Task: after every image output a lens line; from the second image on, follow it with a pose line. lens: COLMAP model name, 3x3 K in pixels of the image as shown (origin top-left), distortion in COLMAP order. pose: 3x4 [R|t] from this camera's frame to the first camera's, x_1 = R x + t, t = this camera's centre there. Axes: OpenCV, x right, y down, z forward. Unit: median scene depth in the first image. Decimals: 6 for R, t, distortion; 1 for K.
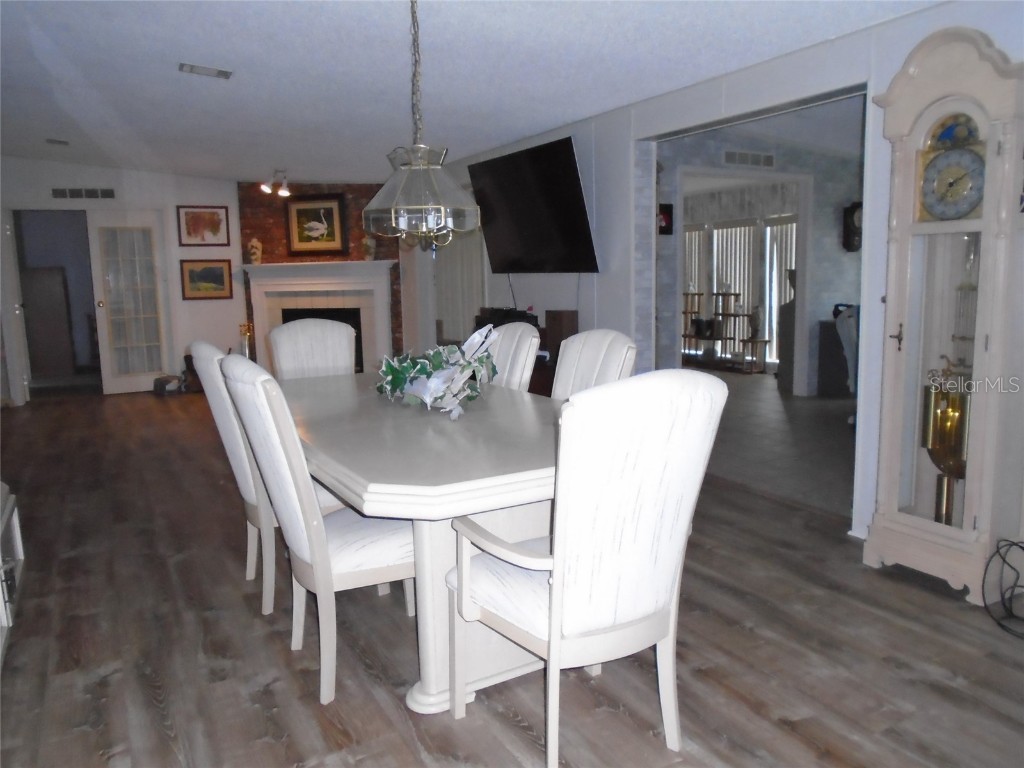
lens RADIAL K [[779.4, 0, 512.0], [0, 779.4, 384.0], [0, 0, 1]] dist [-0.023283, 0.010416]
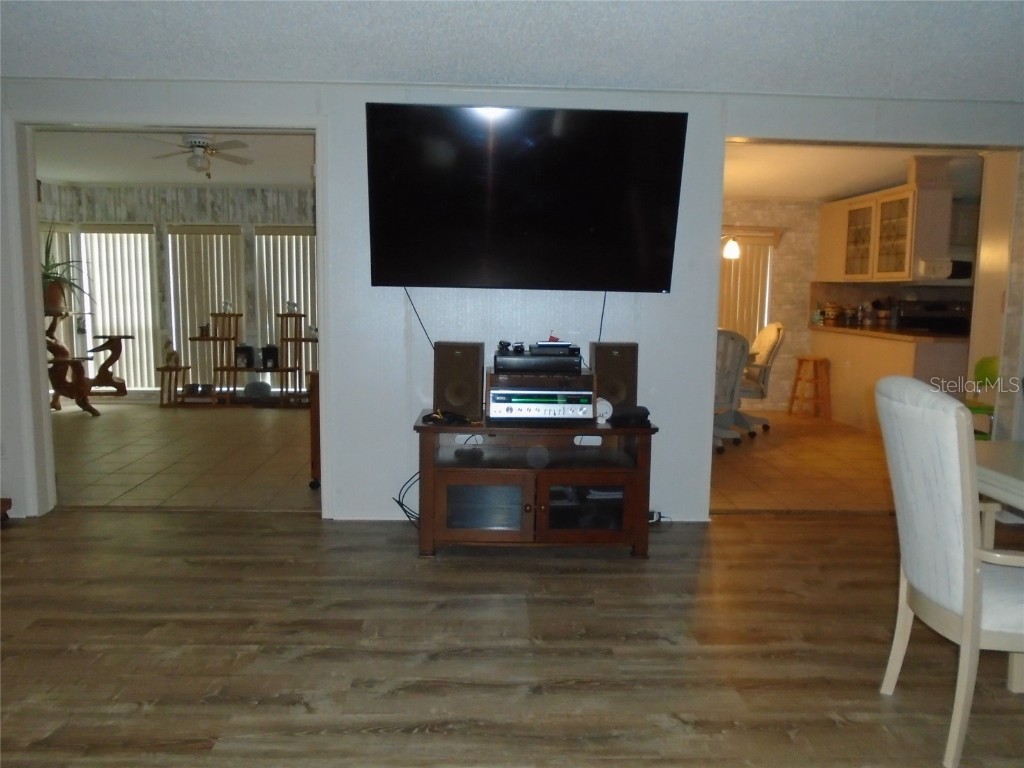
lens RADIAL K [[779.4, 0, 512.0], [0, 779.4, 384.0], [0, 0, 1]] dist [-0.023283, 0.010416]
pose [[0.460571, -0.083199, 0.883715, -0.343571], [0.101079, 0.994037, 0.040906, -0.051971], [-0.881849, 0.070485, 0.466234, 0.407242]]
